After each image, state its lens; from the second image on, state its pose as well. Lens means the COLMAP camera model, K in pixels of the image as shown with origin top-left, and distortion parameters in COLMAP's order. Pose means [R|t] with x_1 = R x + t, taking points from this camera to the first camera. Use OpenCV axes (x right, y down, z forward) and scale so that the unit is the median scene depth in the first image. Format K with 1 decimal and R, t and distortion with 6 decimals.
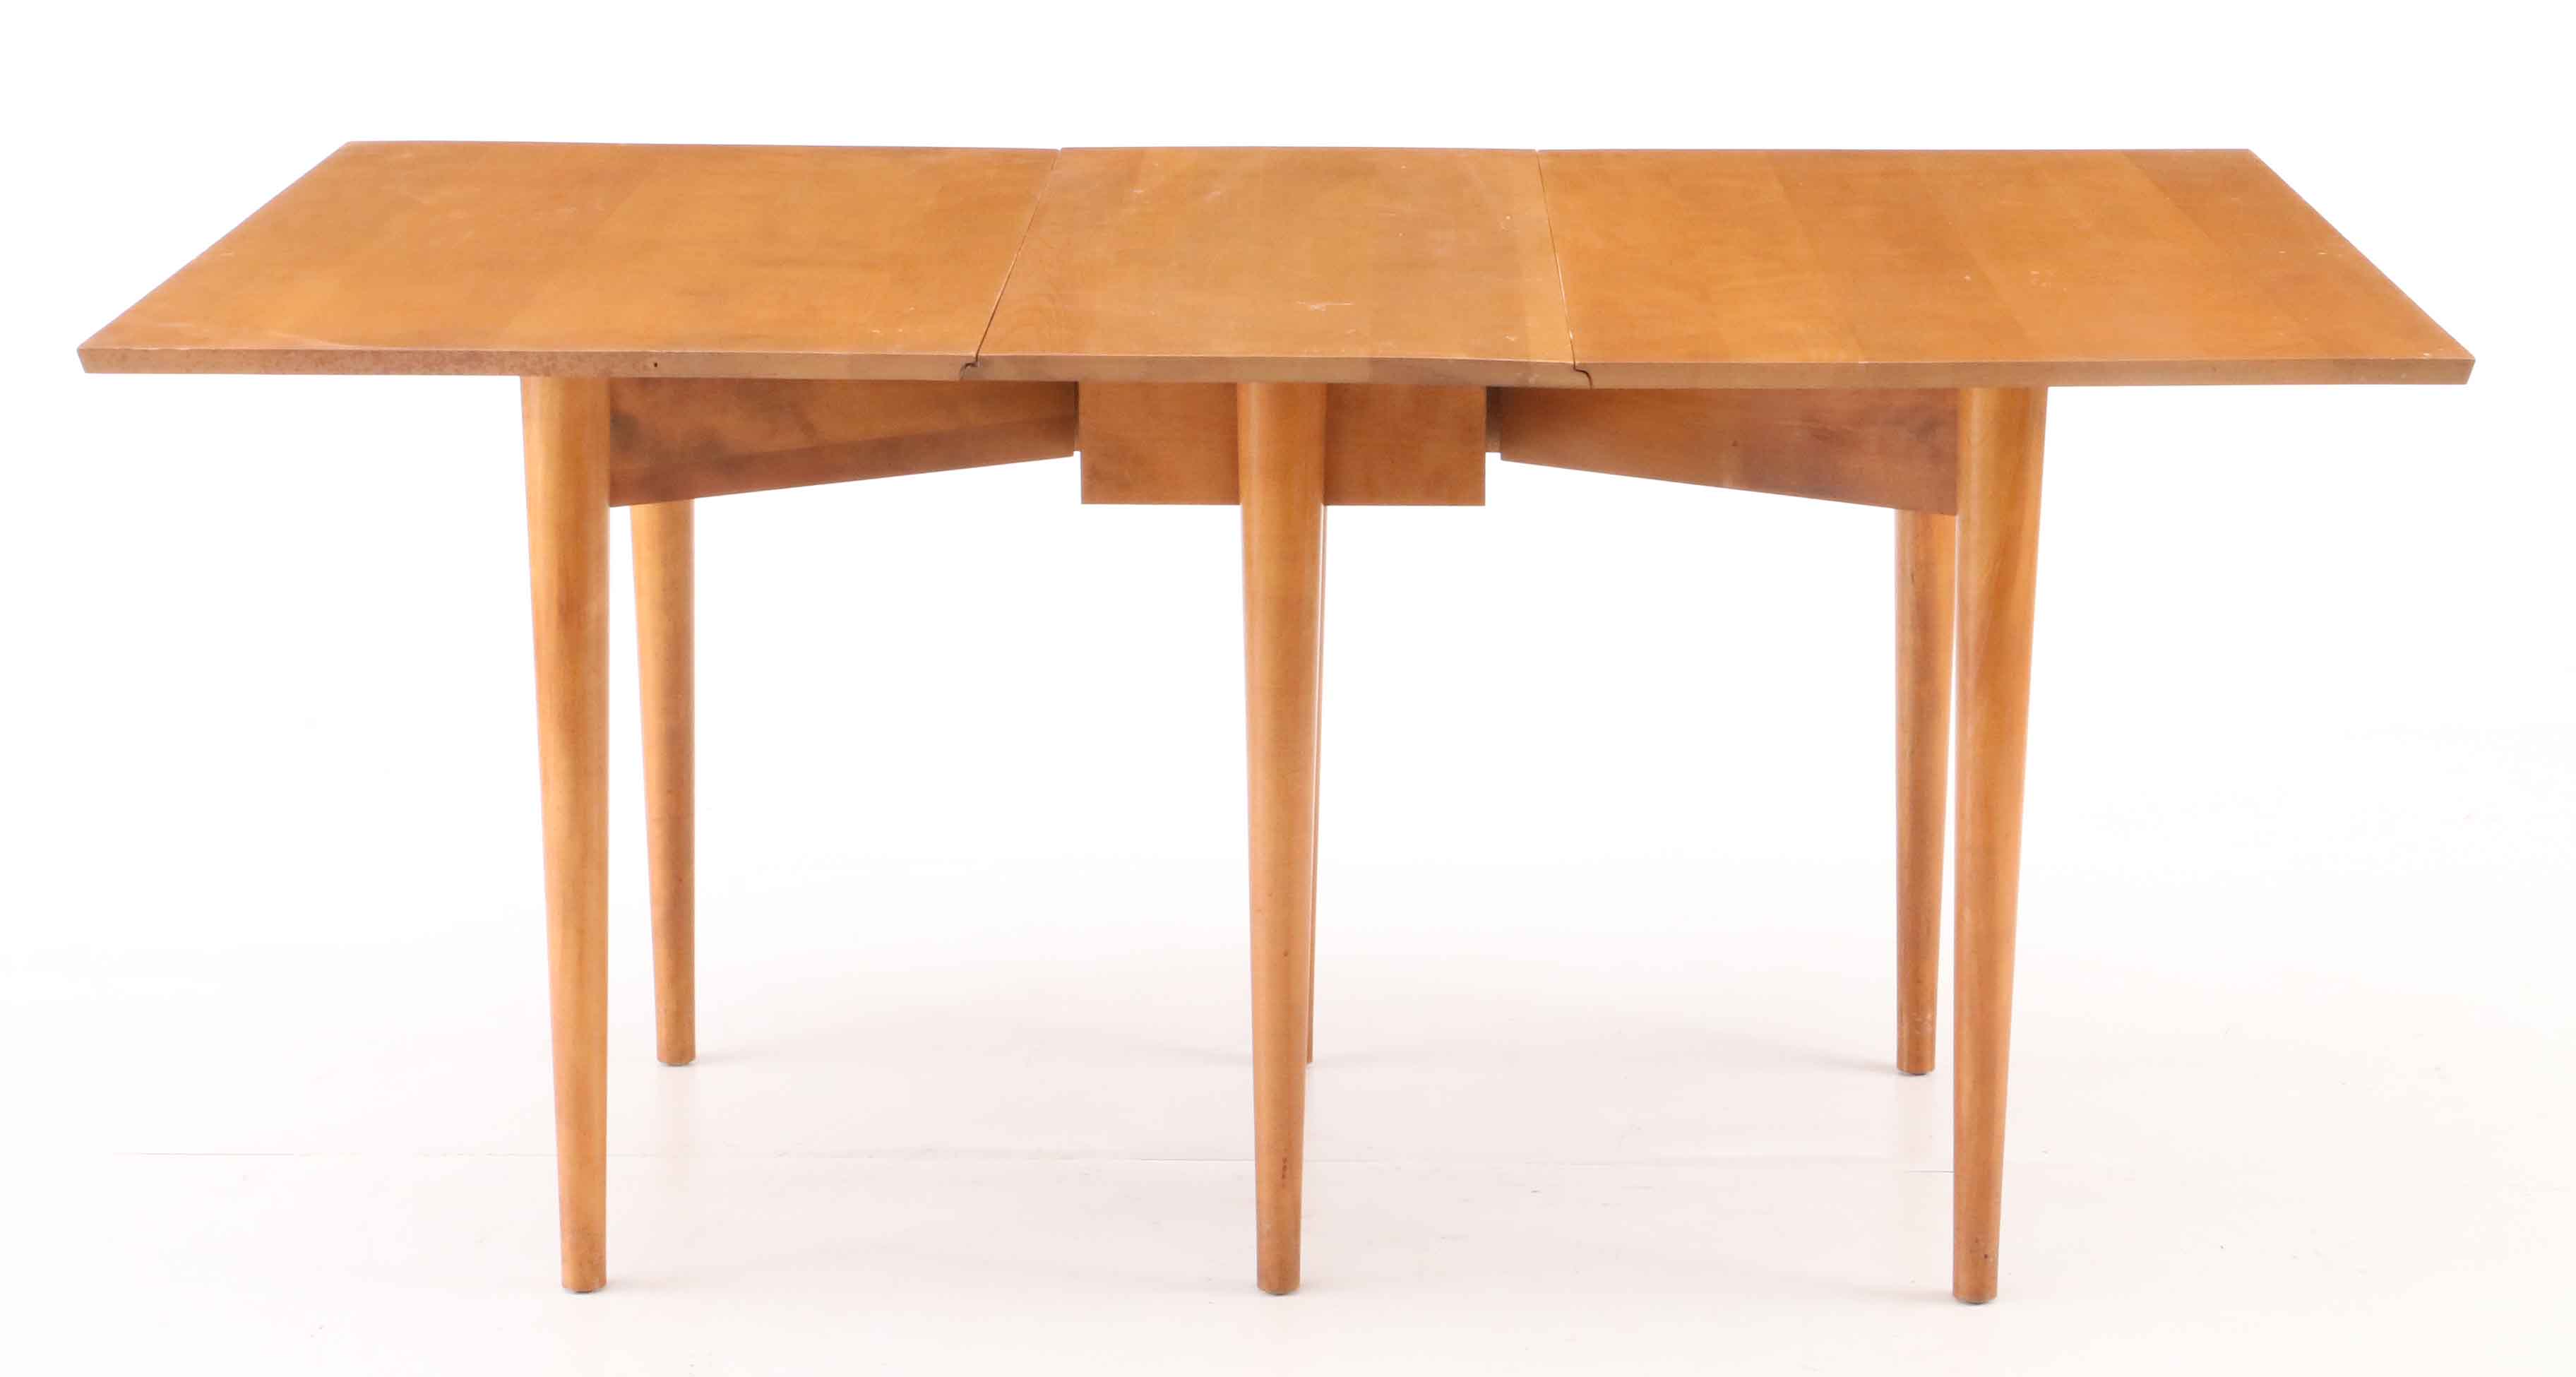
lens RADIAL K [[6447.4, 0, 1288.0], [0, 6447.4, 688.5], [0, 0, 1]] dist [0.002653, 0.382426]
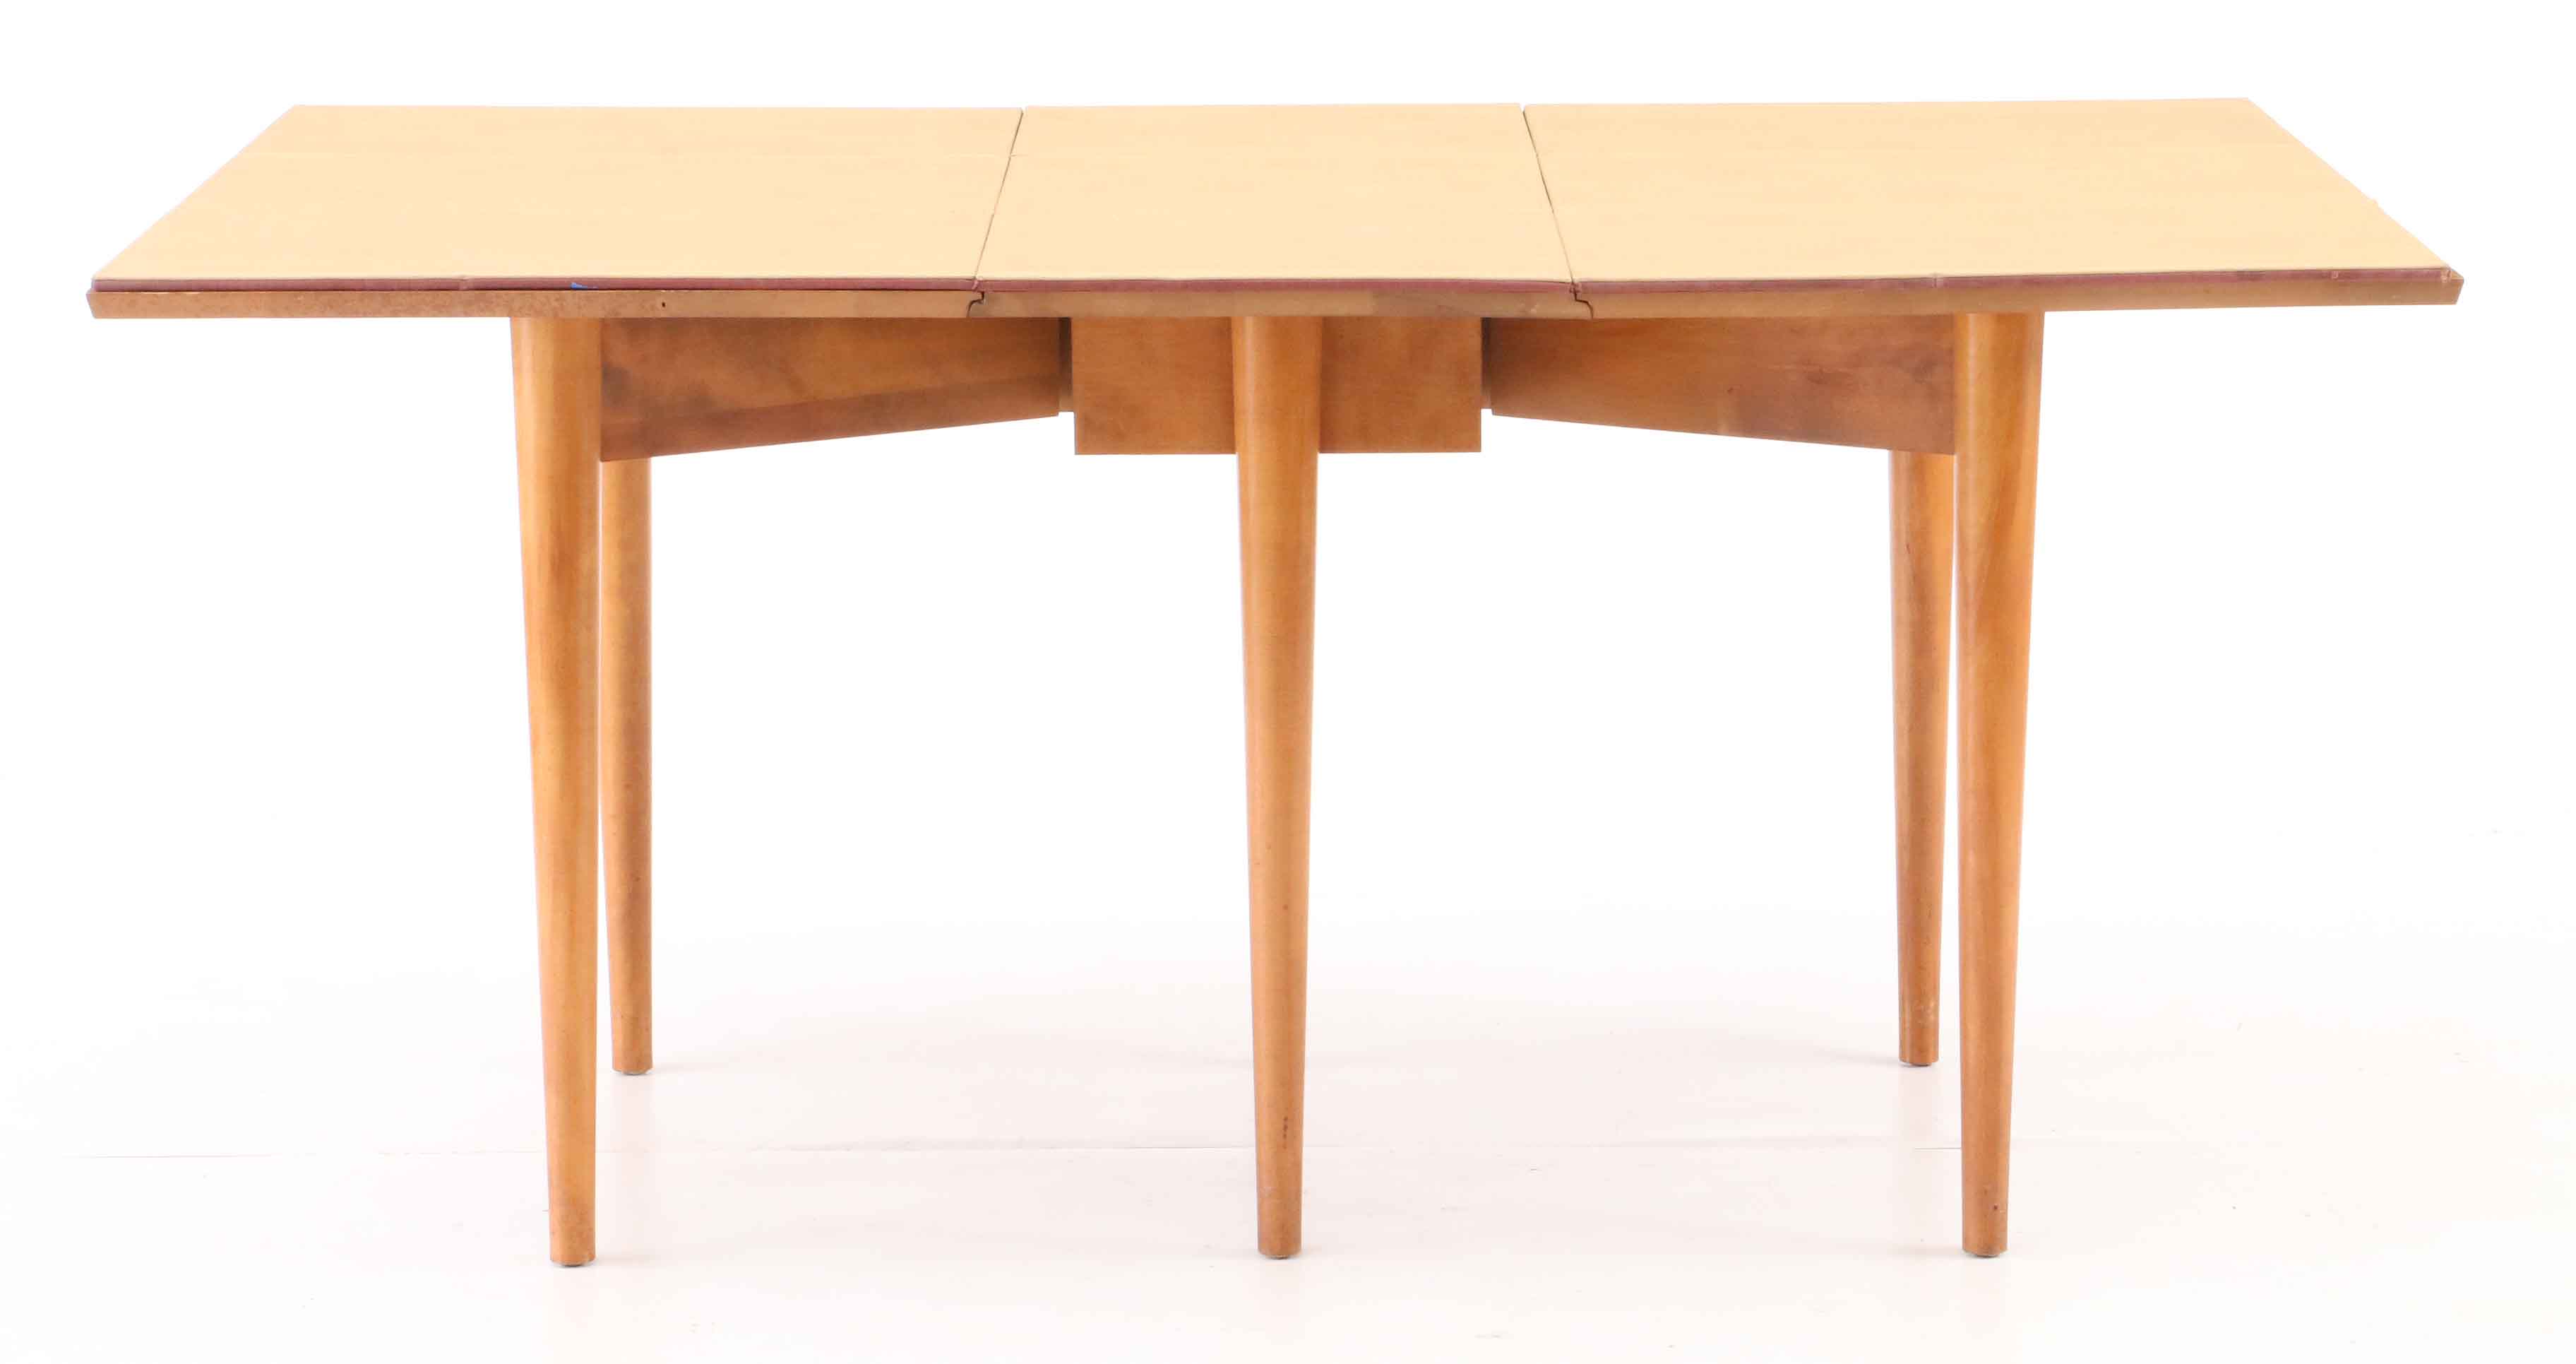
lens RADIAL K [[8503.2, 0, 1288.0], [0, 8503.2, 682.0], [0, 0, 1]] dist [0.148389, -1.110821]
pose [[0.999551, -0.011153, 0.027800, -0.035871], [0.012324, 0.999030, -0.042285, 0.061838], [-0.027301, 0.042608, 0.998719, -0.306604]]
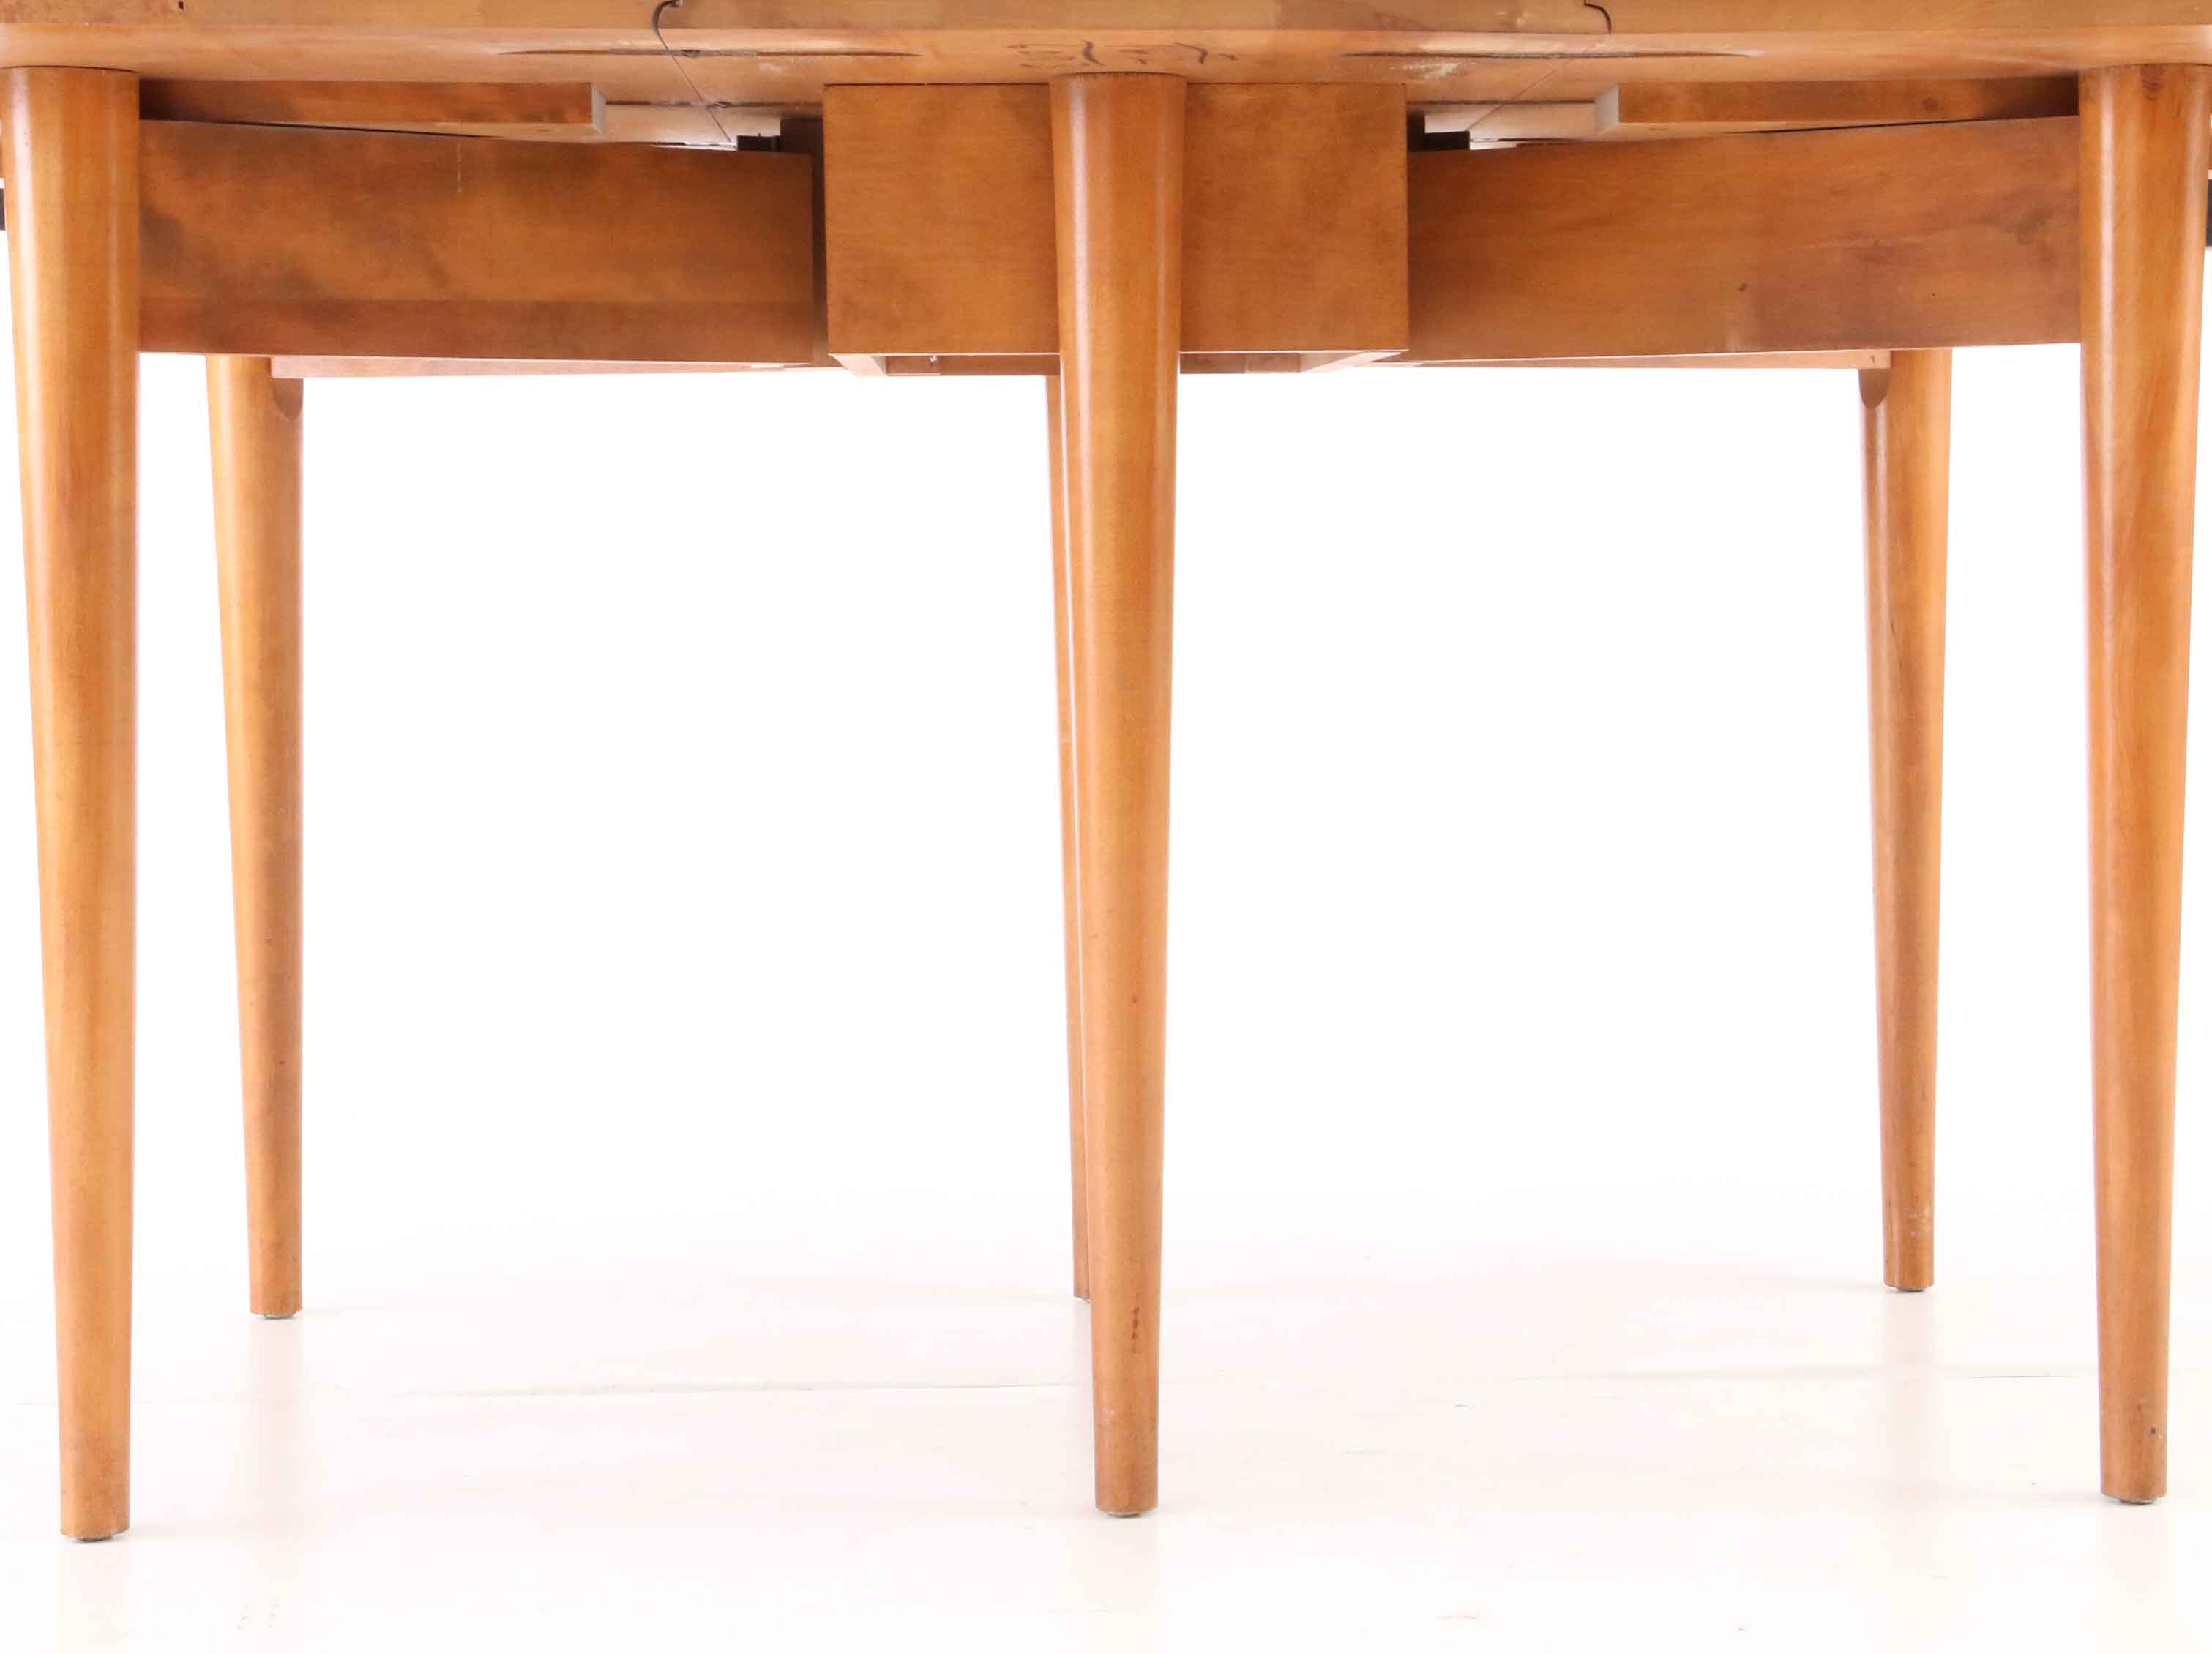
lens RADIAL K [[4544.7, 0, 1190.1], [0, 4544.7, 744.8], [0, 0, 1]] dist [0.016179, 0.431801]
pose [[0.997595, -0.012093, 0.068249, -0.027147], [0.024025, 0.983946, -0.176842, 0.100387], [-0.065015, 0.178056, 0.981870, 0.518380]]
